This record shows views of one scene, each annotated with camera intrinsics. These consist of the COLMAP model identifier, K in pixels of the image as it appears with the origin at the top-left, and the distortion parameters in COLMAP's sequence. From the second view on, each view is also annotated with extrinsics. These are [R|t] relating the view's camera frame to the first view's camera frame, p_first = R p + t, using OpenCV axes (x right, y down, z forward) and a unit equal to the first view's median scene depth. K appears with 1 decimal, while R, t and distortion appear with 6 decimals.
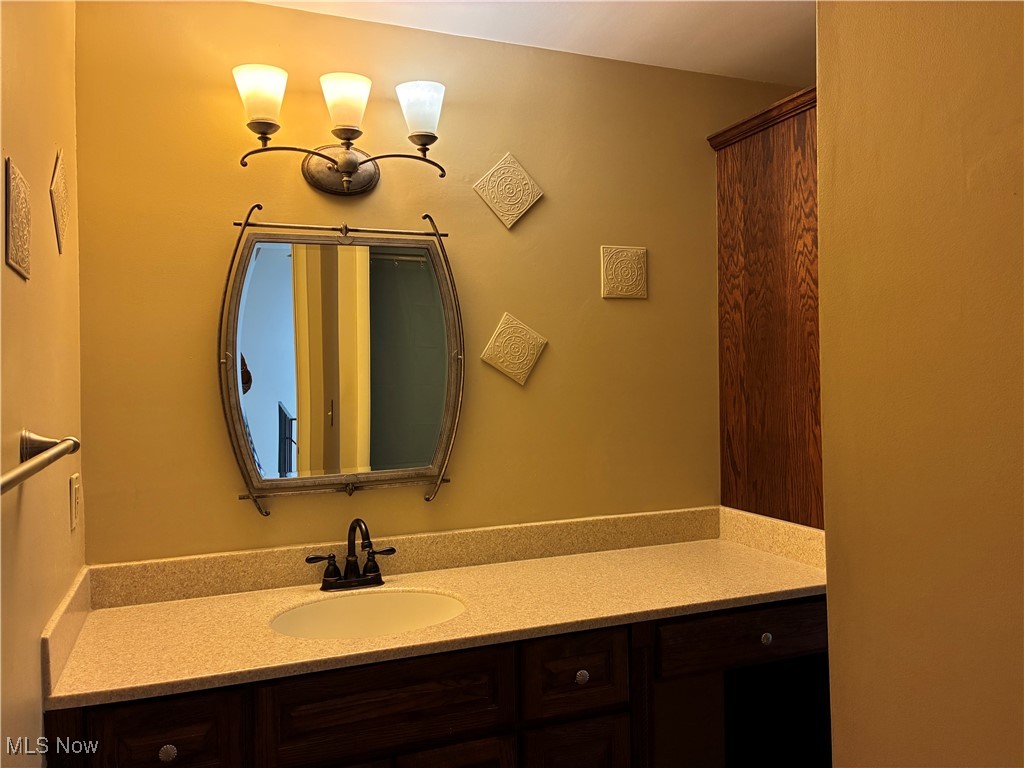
lens RADIAL K [[780.1, 0, 513.5], [0, 780.1, 383.3], [0, 0, 1]] dist [0.051508, -0.055838]
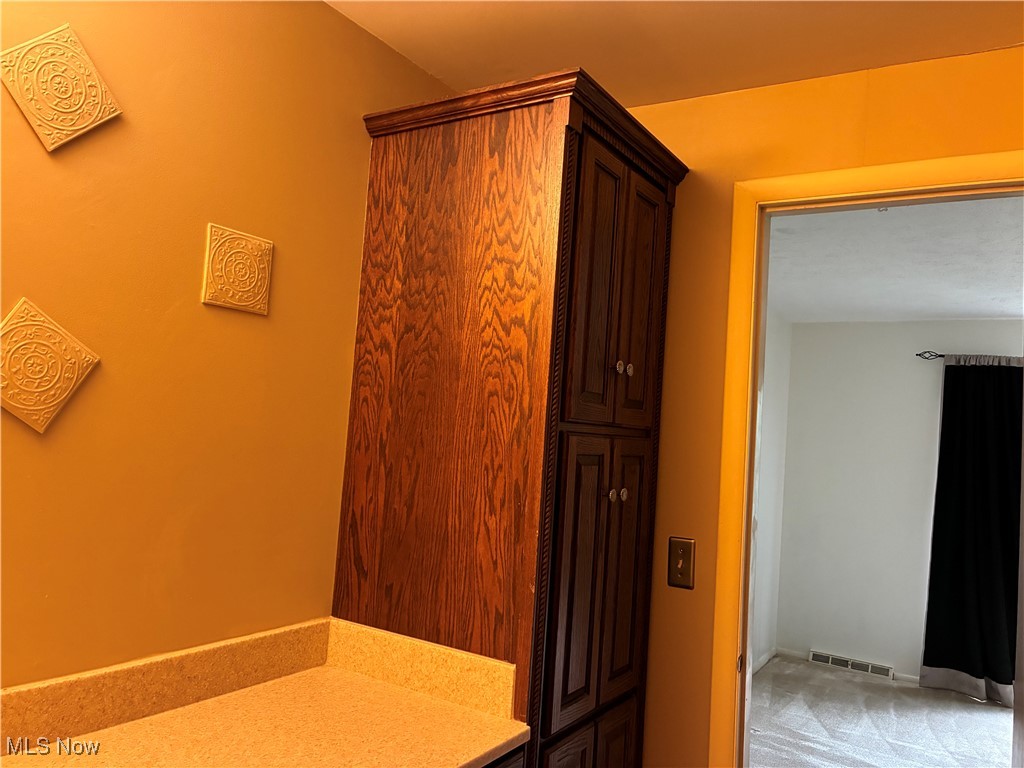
lens RADIAL K [[780.1, 0, 509.5], [0, 780.1, 380.1], [0, 0, 1]] dist [0.051508, -0.055838]
pose [[0.814315, 0.110273, 0.569852, -0.039467], [-0.075086, 0.993551, -0.084966, -0.011763], [-0.575546, 0.026401, 0.817343, 0.333909]]
